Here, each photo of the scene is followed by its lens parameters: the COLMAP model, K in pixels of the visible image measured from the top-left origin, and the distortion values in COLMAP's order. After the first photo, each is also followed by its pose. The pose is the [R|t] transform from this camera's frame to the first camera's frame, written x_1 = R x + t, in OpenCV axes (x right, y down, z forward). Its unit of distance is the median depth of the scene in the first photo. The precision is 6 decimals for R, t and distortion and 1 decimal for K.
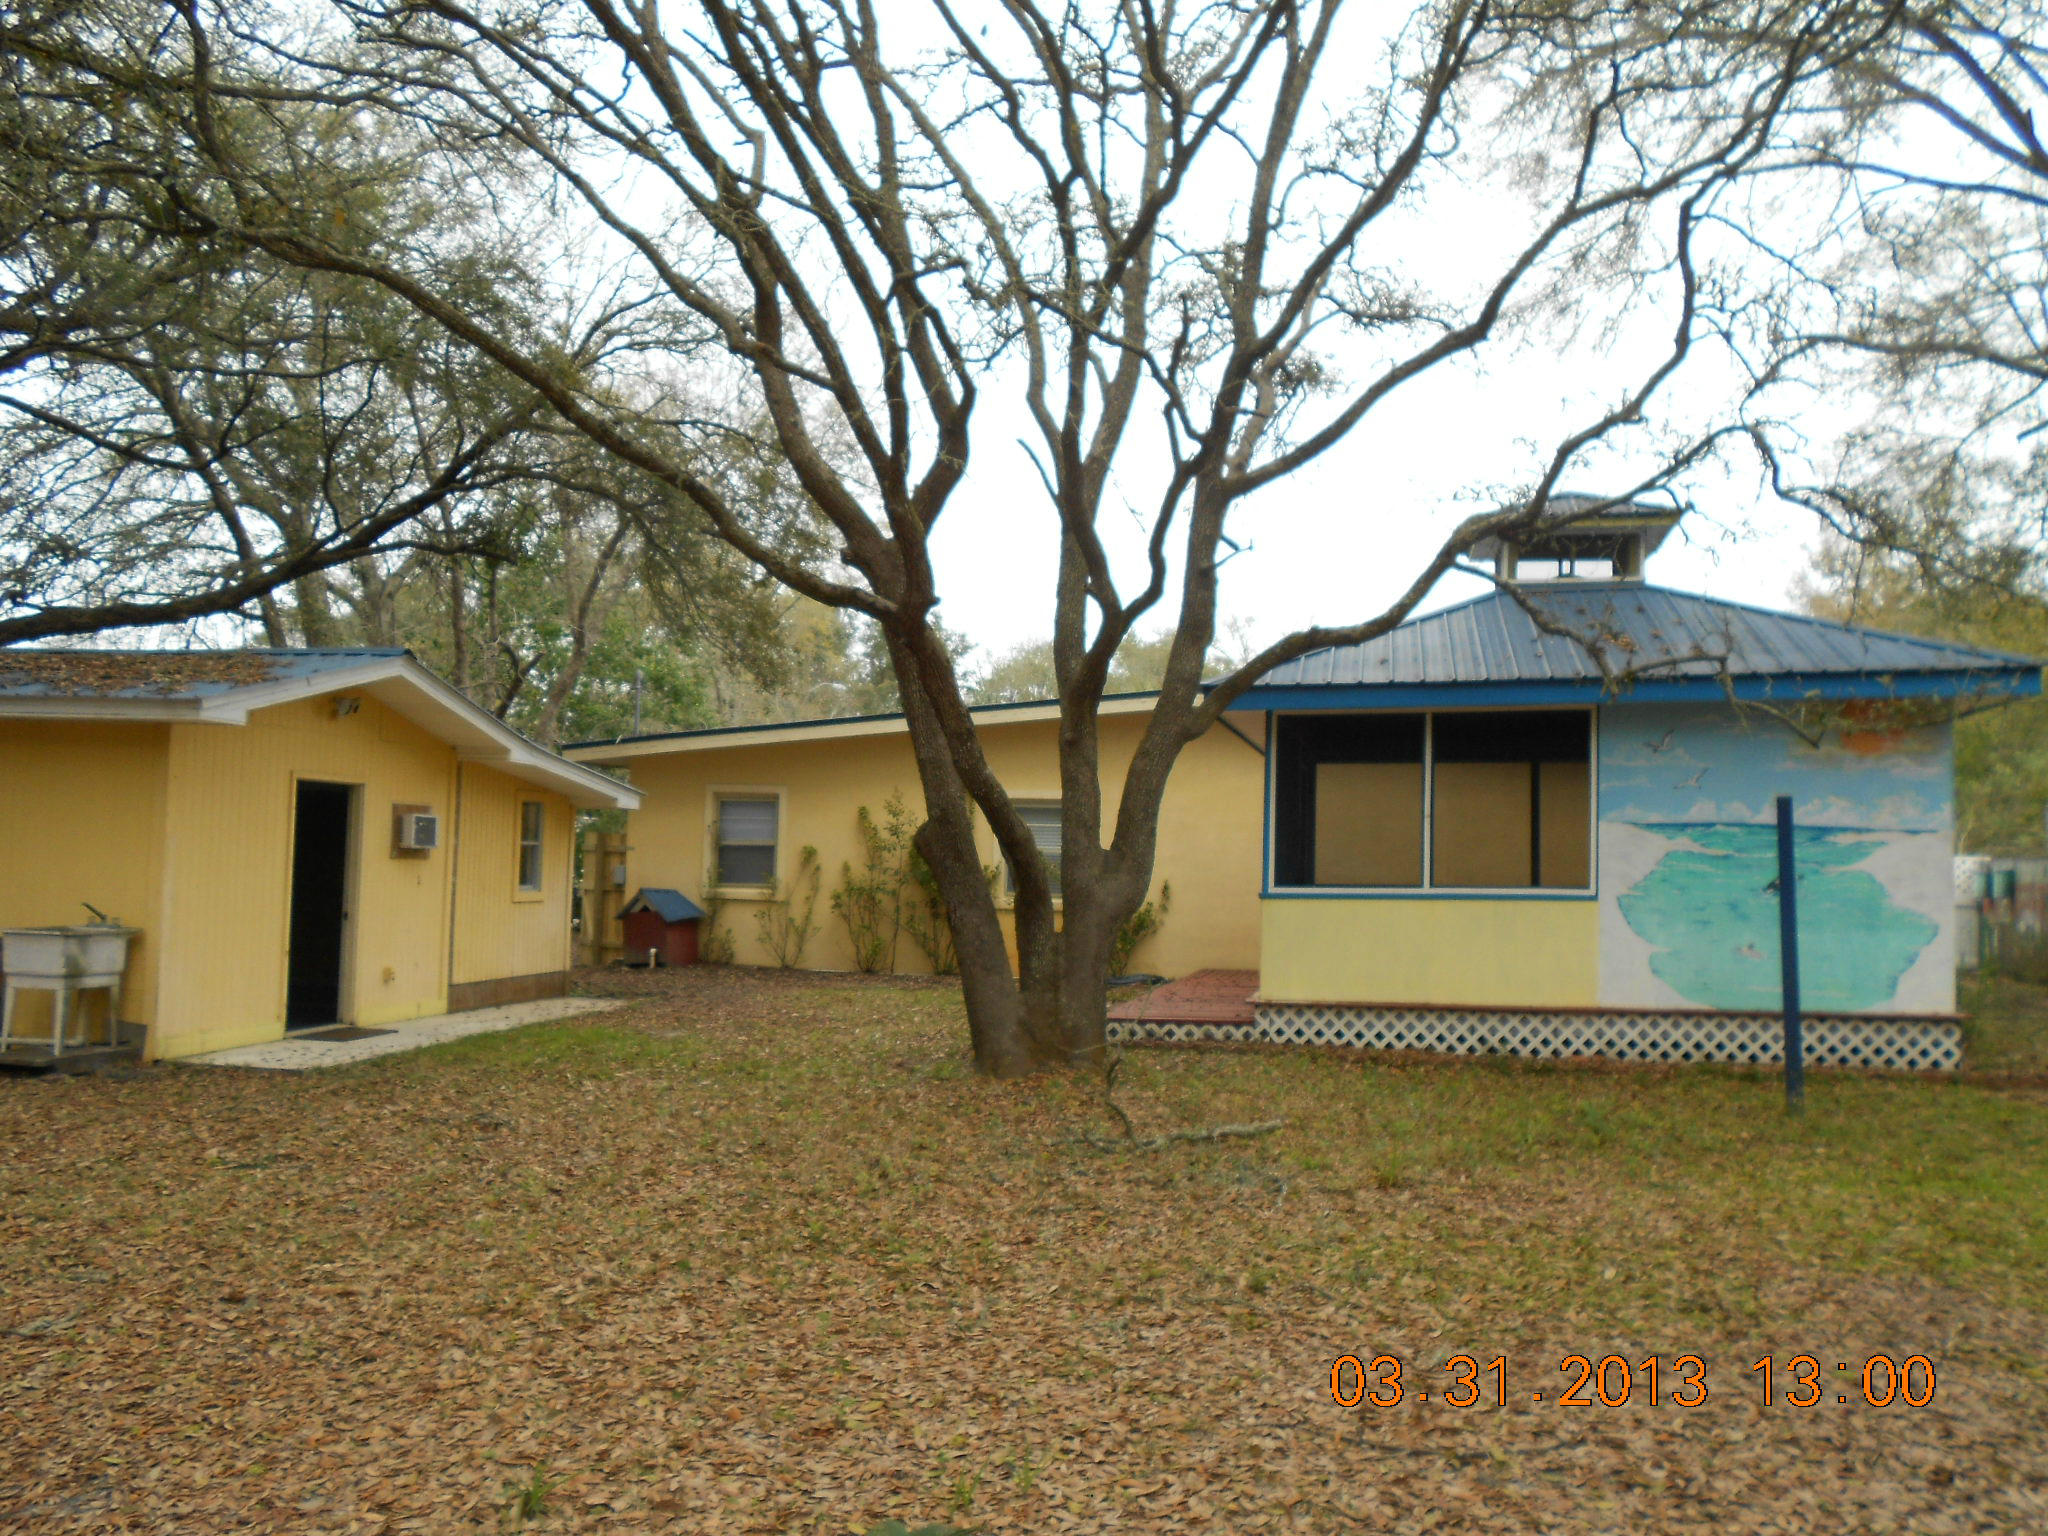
lens RADIAL K [[1526.1, 0, 1031.0], [0, 1526.1, 775.9], [0, 0, 1]] dist [0.009821, 0.005701]
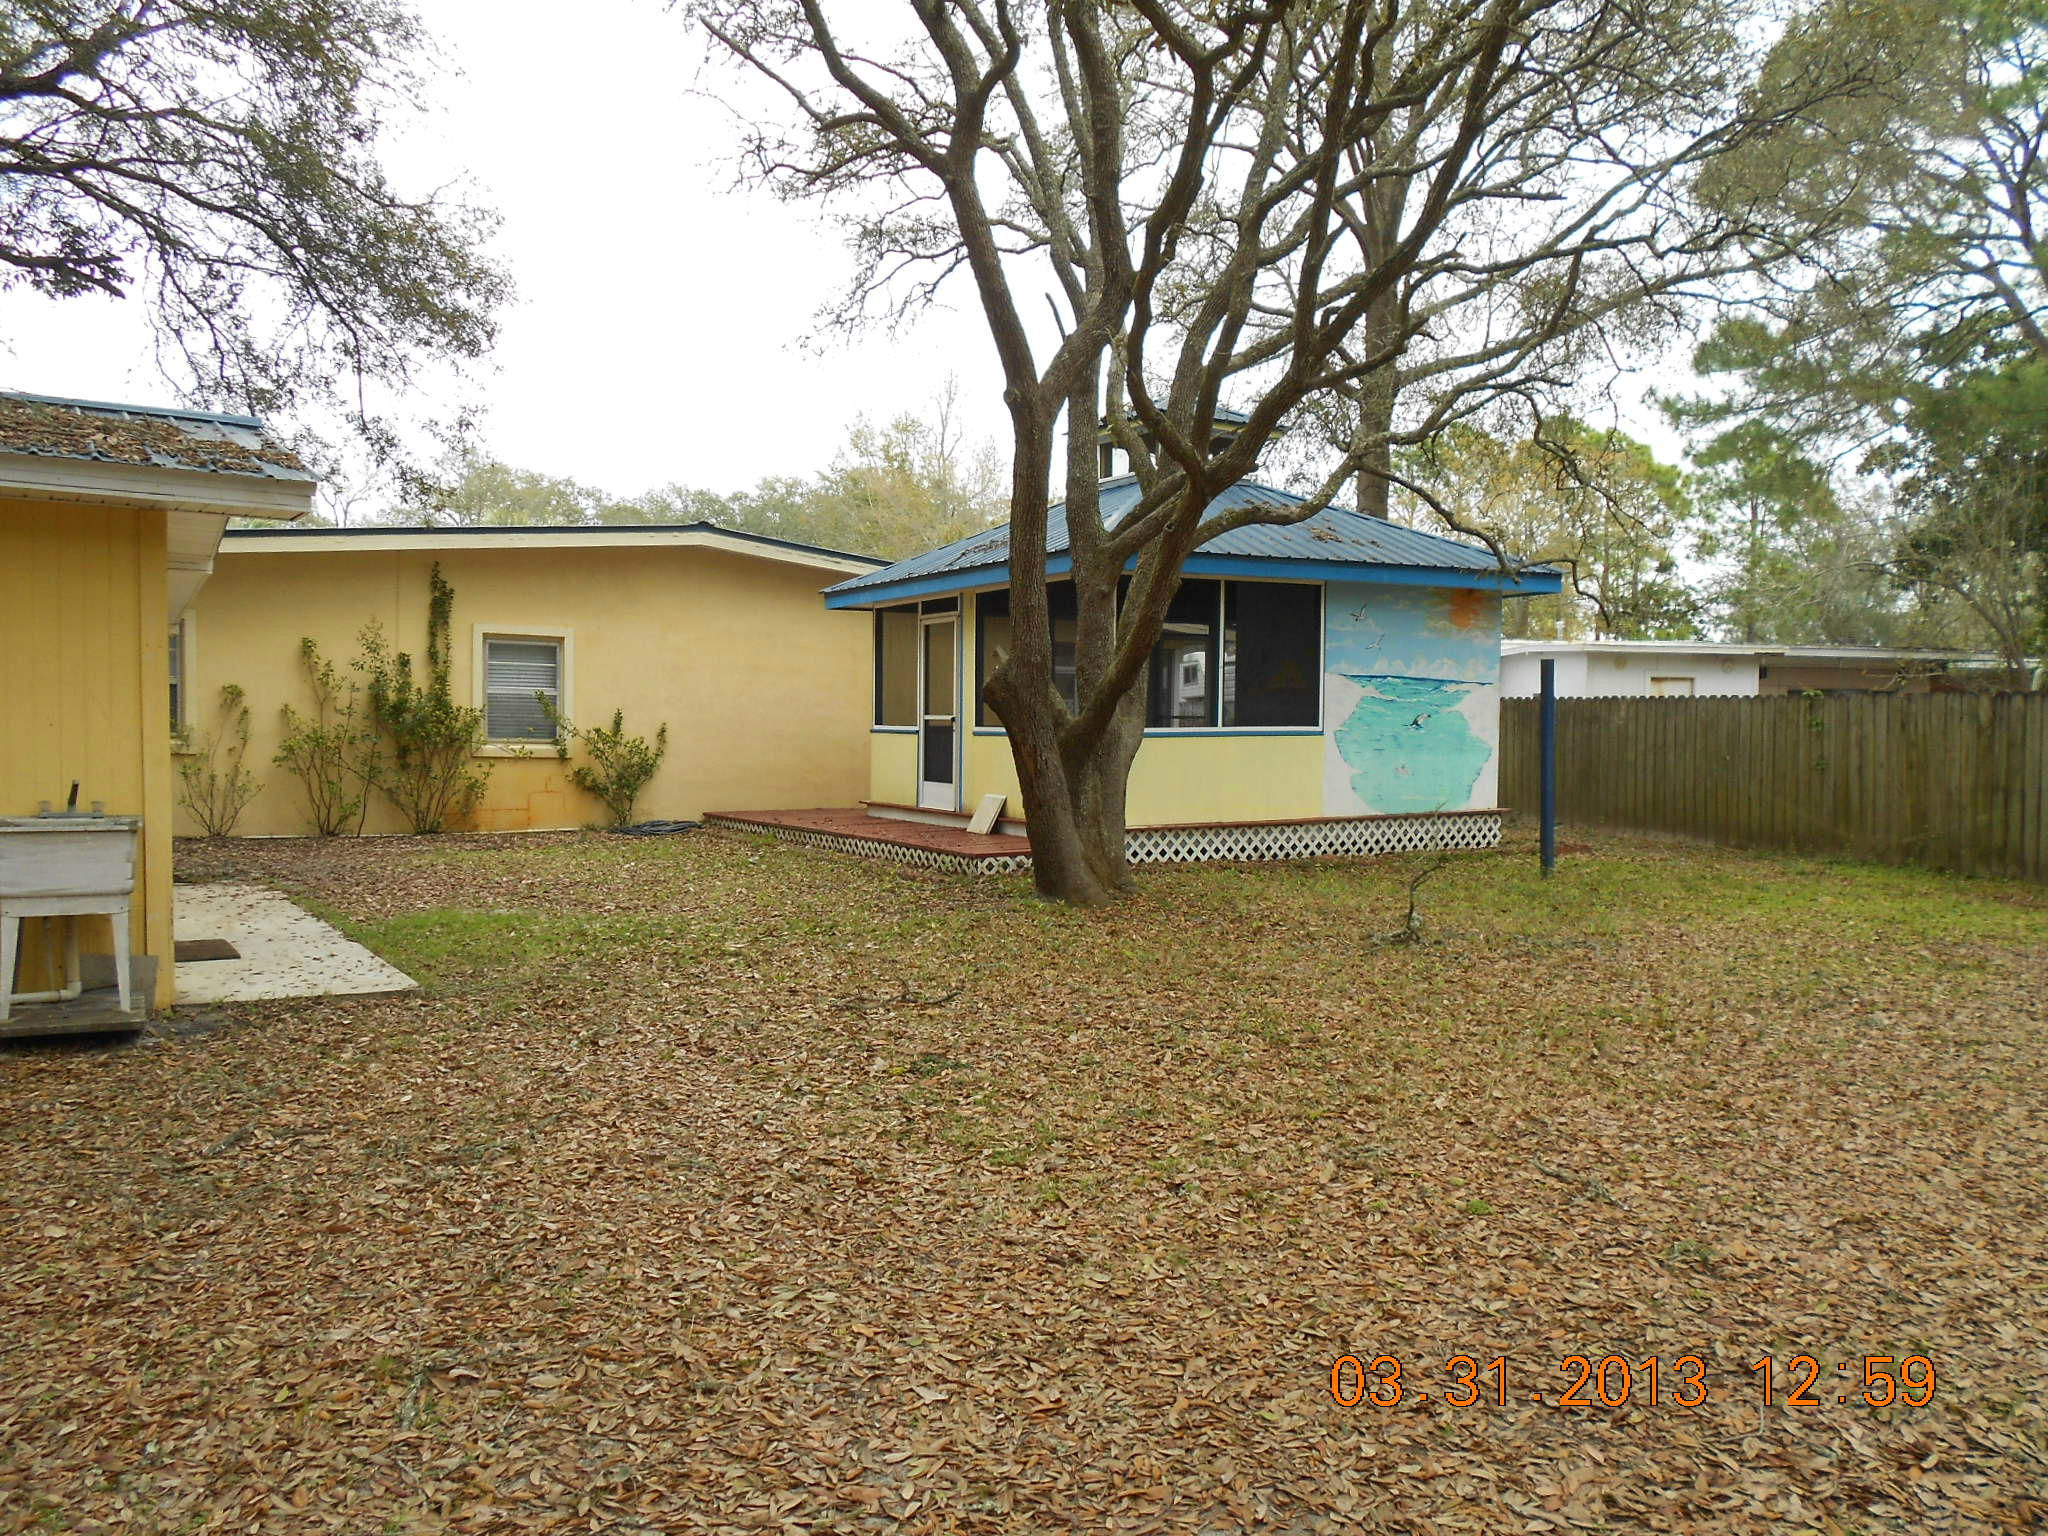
lens RADIAL K [[1526.1, 0, 1032.1], [0, 1526.1, 765.1], [0, 0, 1]] dist [0.009821, 0.005701]
pose [[0.745193, -0.028427, 0.666243, -0.665059], [-0.037220, 0.995760, 0.084117, 0.007945], [-0.665809, -0.087481, 0.740976, 0.209961]]
